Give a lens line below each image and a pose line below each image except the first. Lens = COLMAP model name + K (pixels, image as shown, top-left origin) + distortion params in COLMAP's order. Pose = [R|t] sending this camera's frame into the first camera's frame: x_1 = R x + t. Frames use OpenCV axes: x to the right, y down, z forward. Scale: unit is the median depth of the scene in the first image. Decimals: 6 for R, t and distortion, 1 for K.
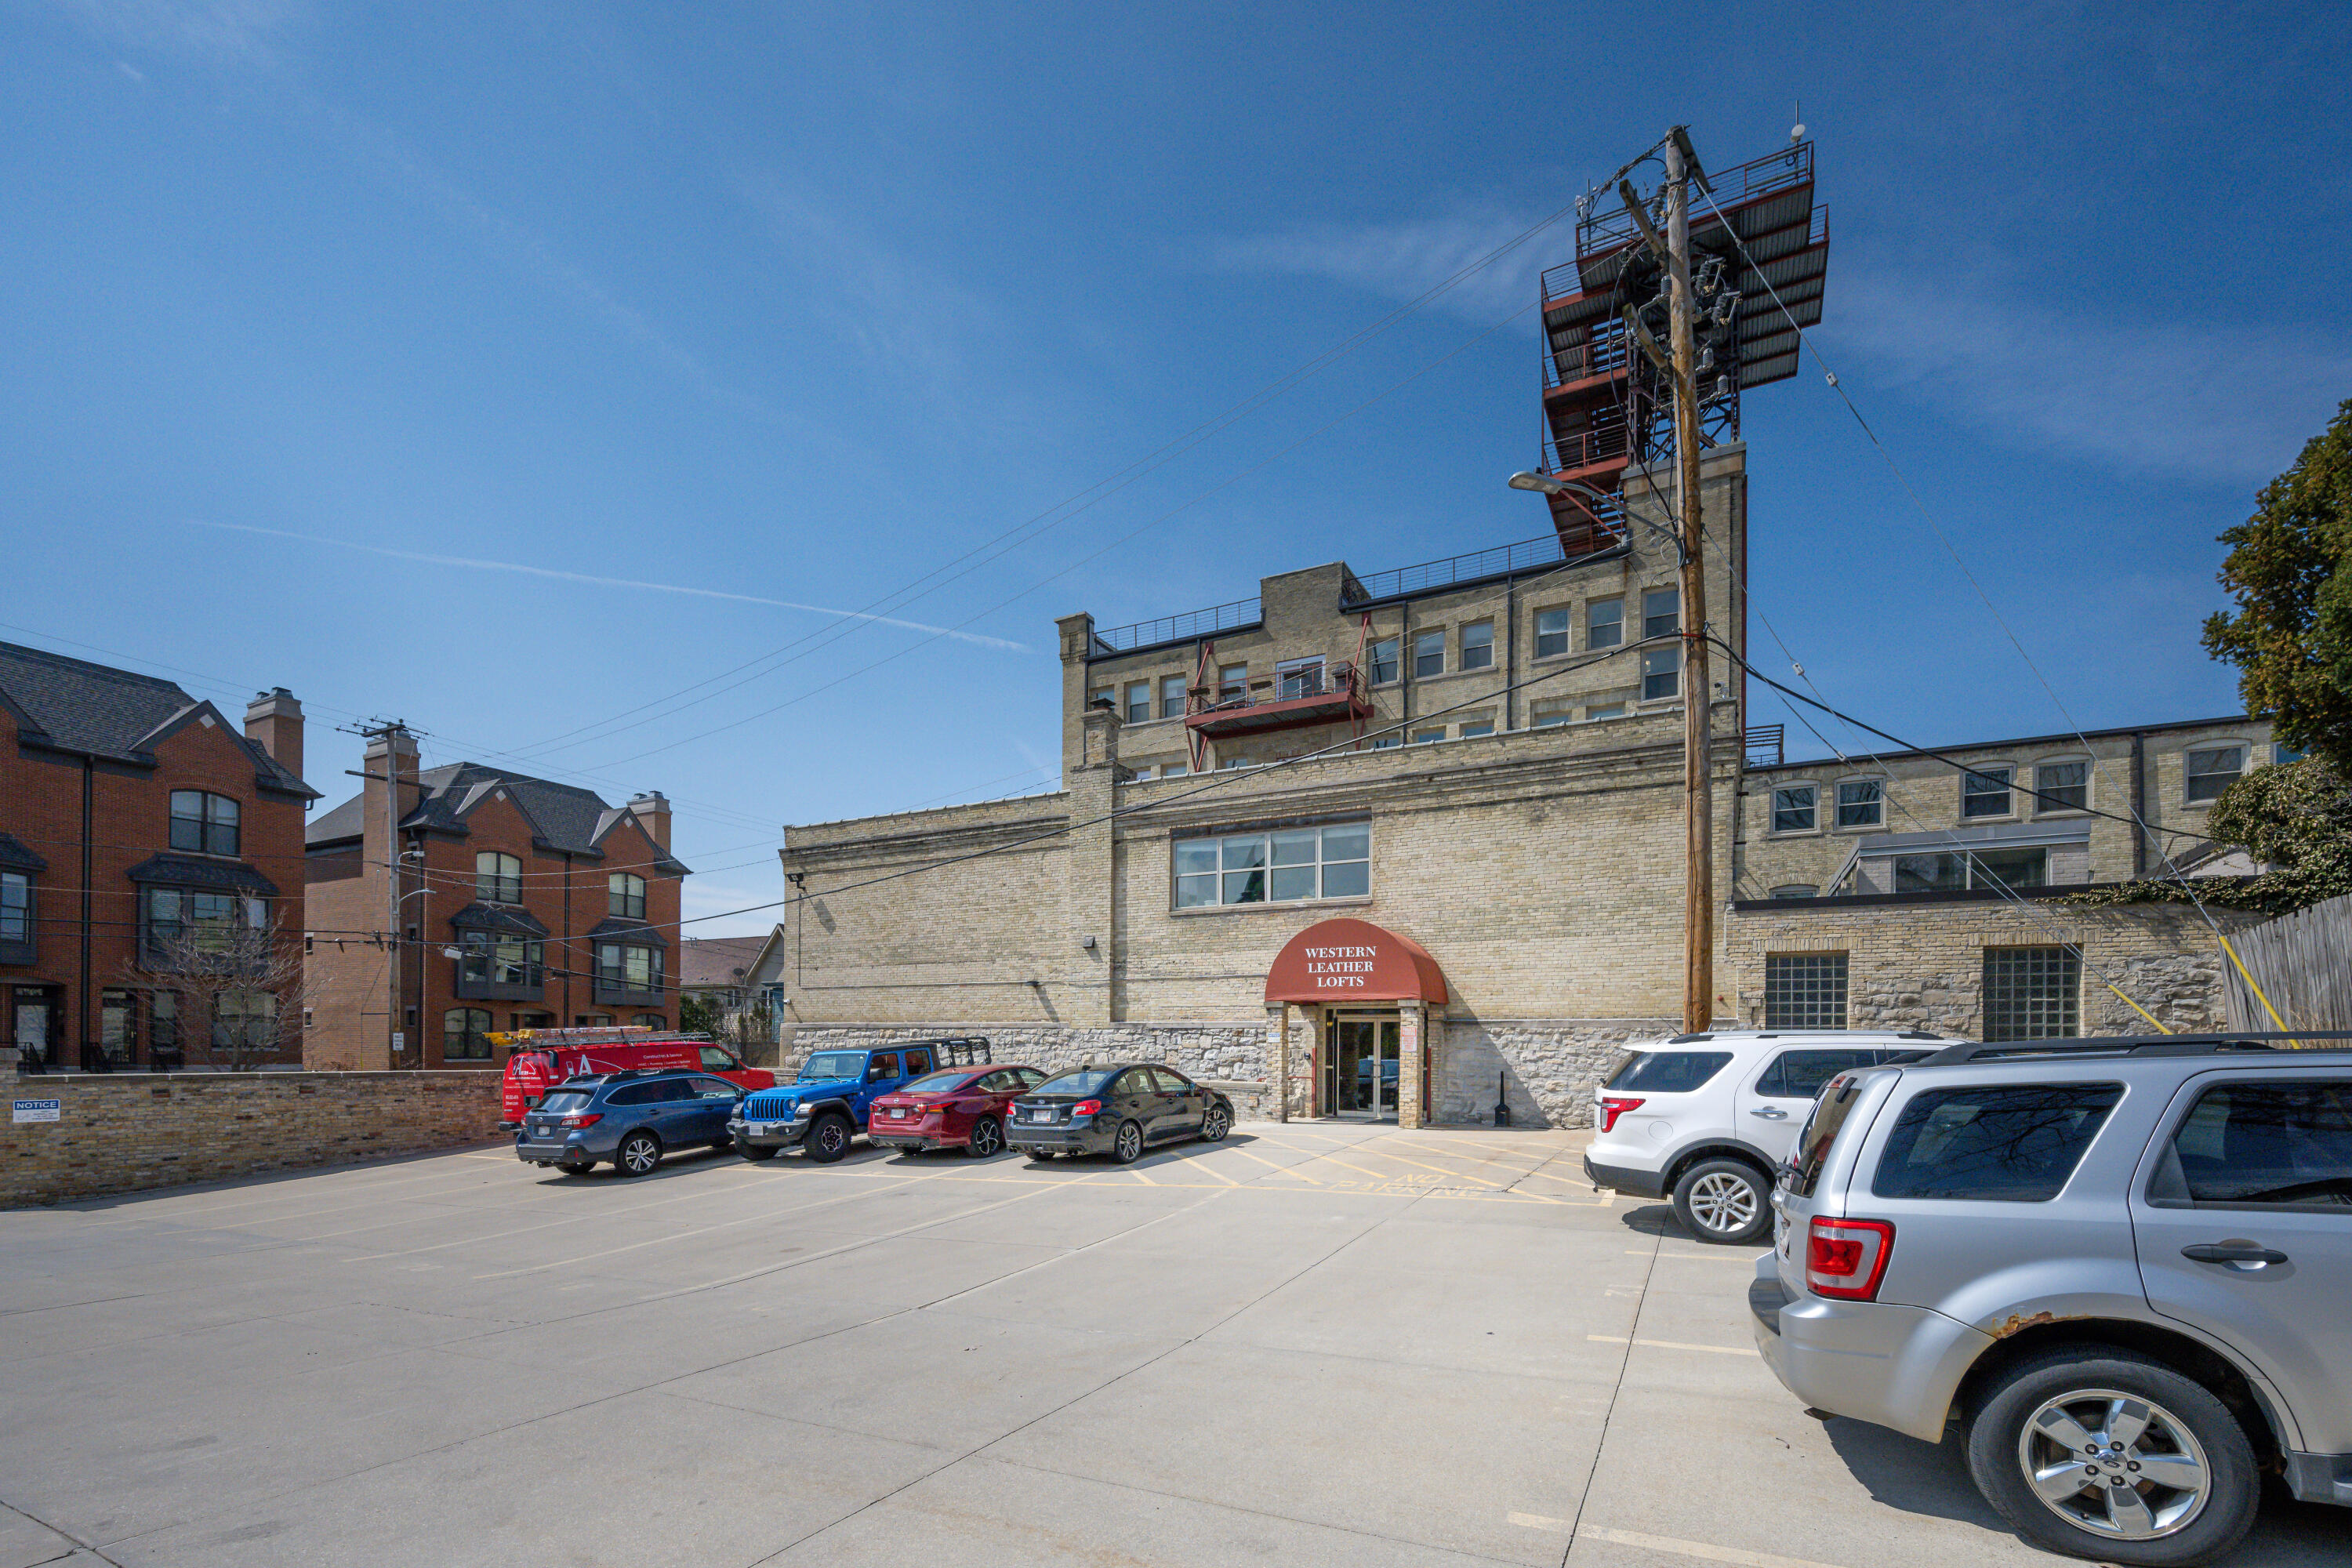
lens RADIAL K [[961.7, 0, 1177.8], [0, 961.7, 852.4], [0, 0, 1]] dist [0.002119, 0.000128]
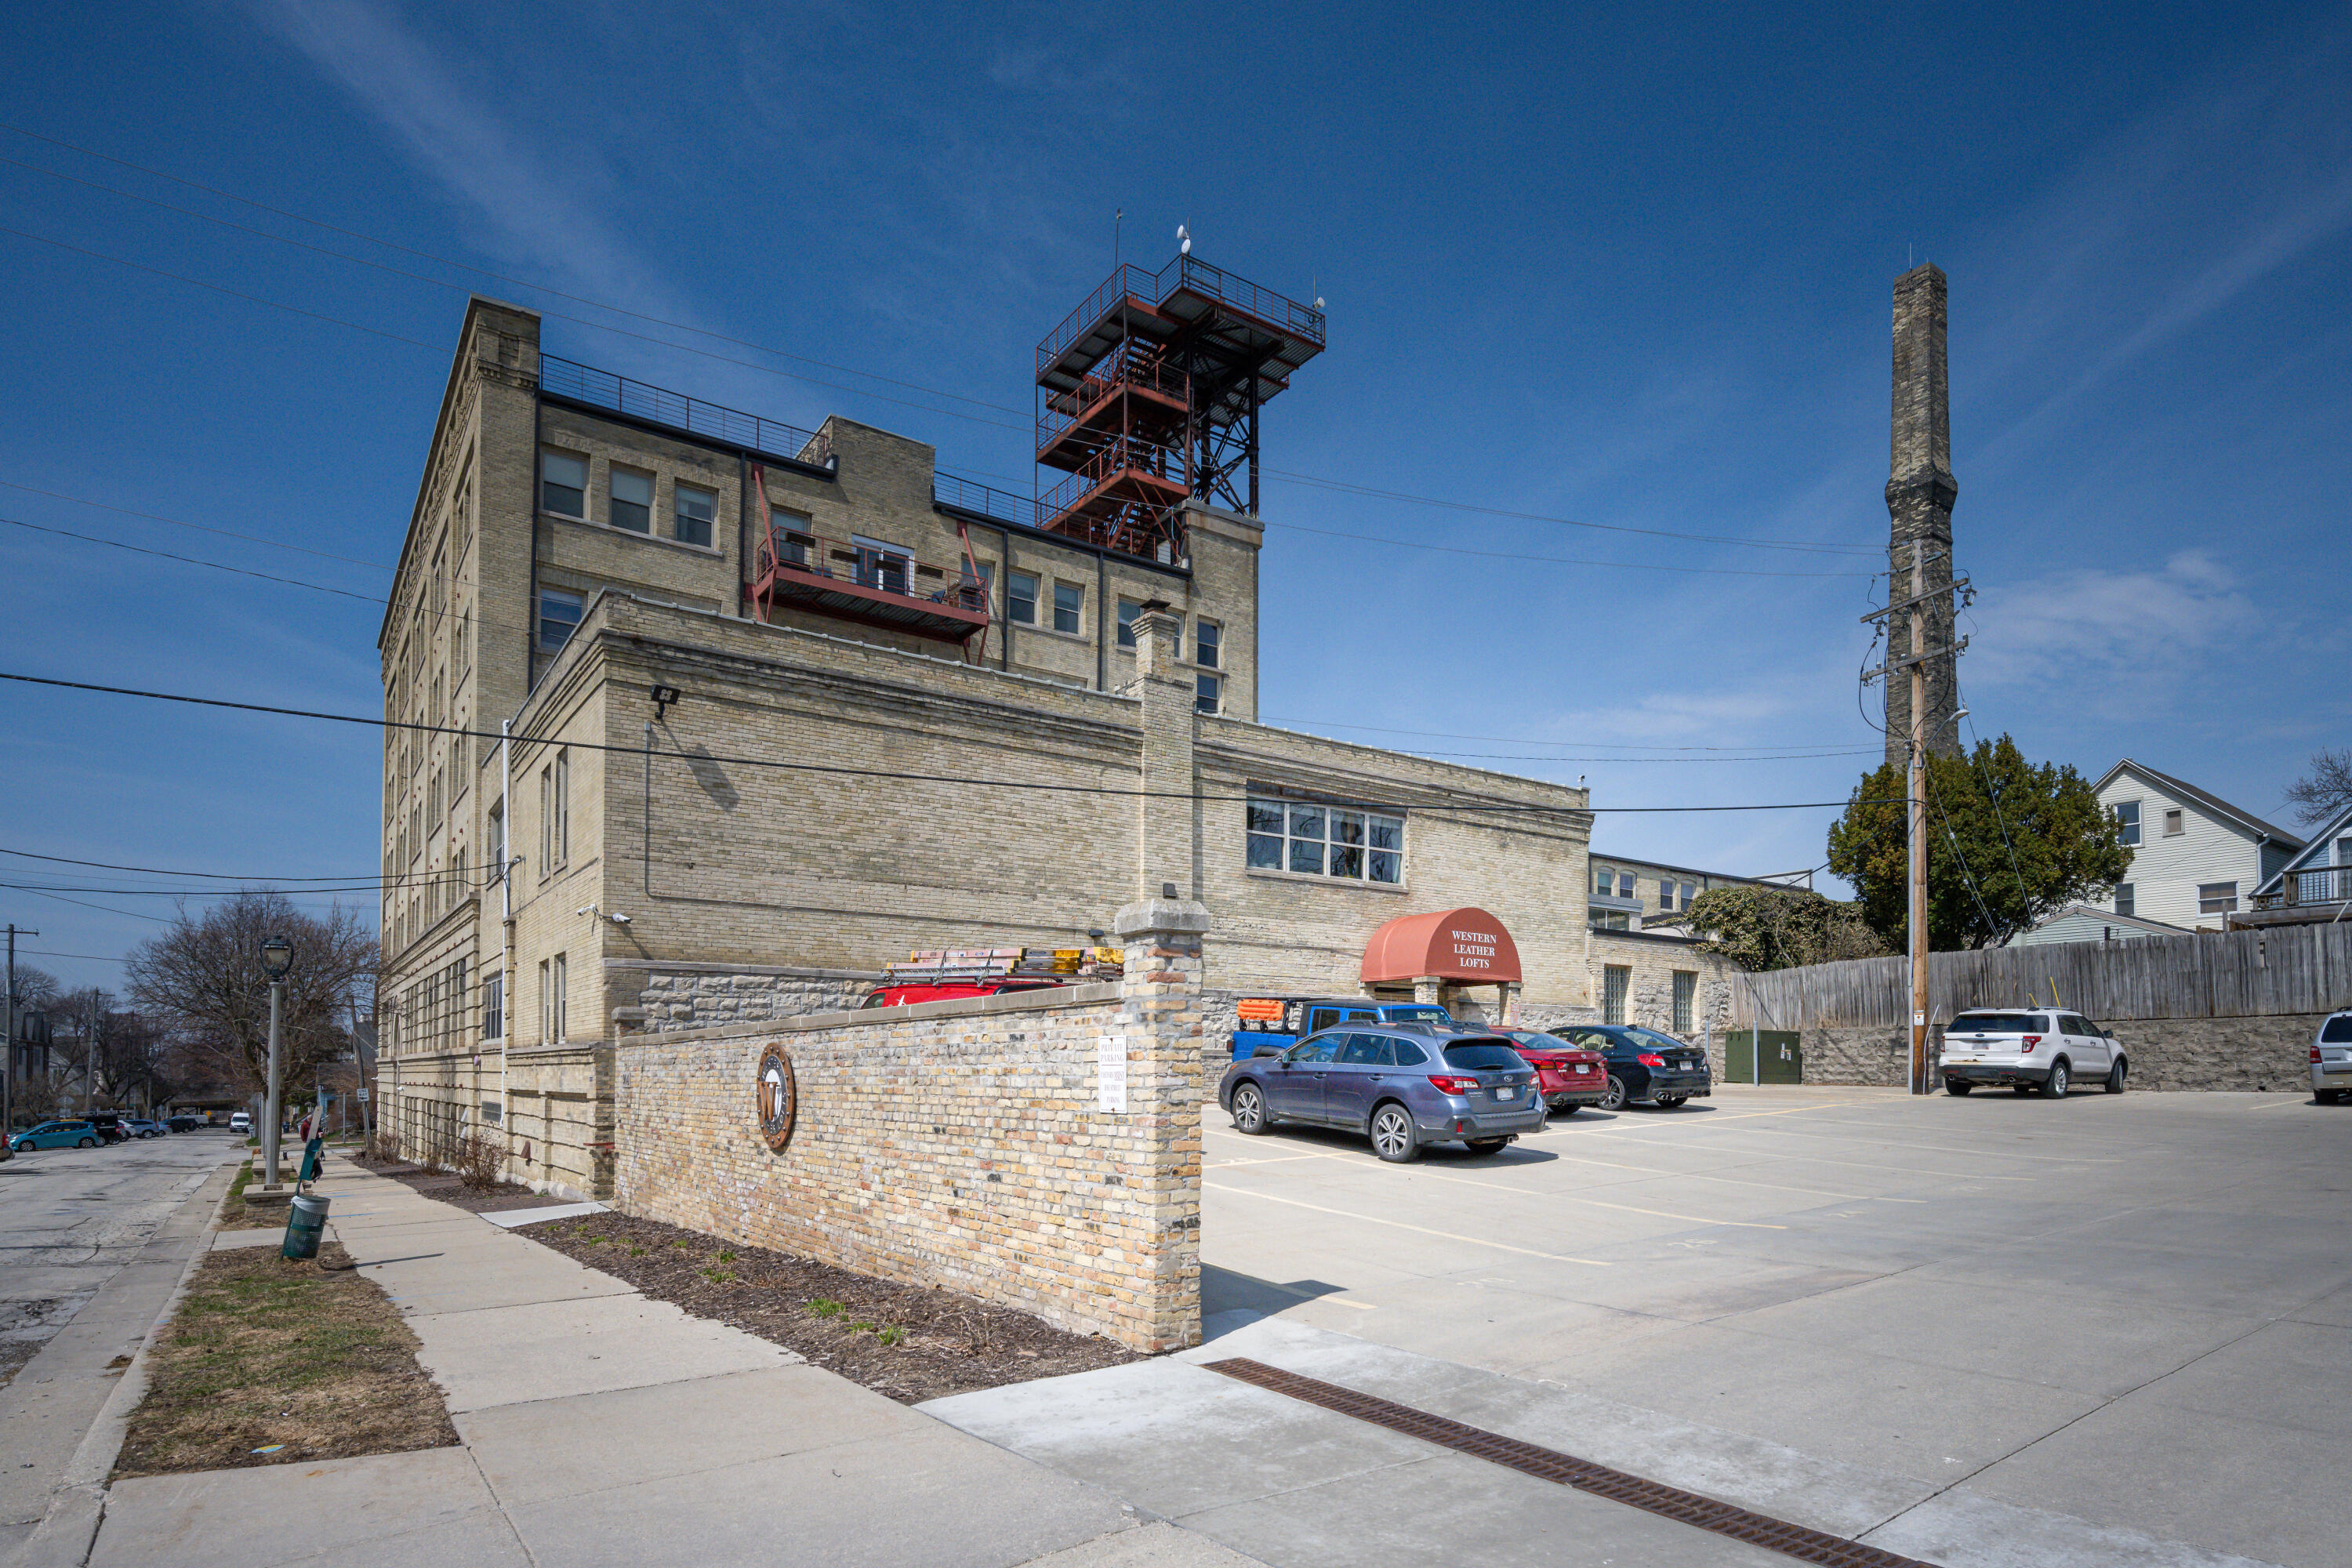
lens RADIAL K [[1224.0, 0, 1176.0], [0, 1224.0, 784.4], [0, 0, 1]] dist [-0.004105, -0.000291]
pose [[0.472922, 0.194197, 0.859437, -0.964470], [-0.173914, 0.976793, -0.125015, 0.127838], [-0.863770, -0.090346, 0.495721, 0.453237]]
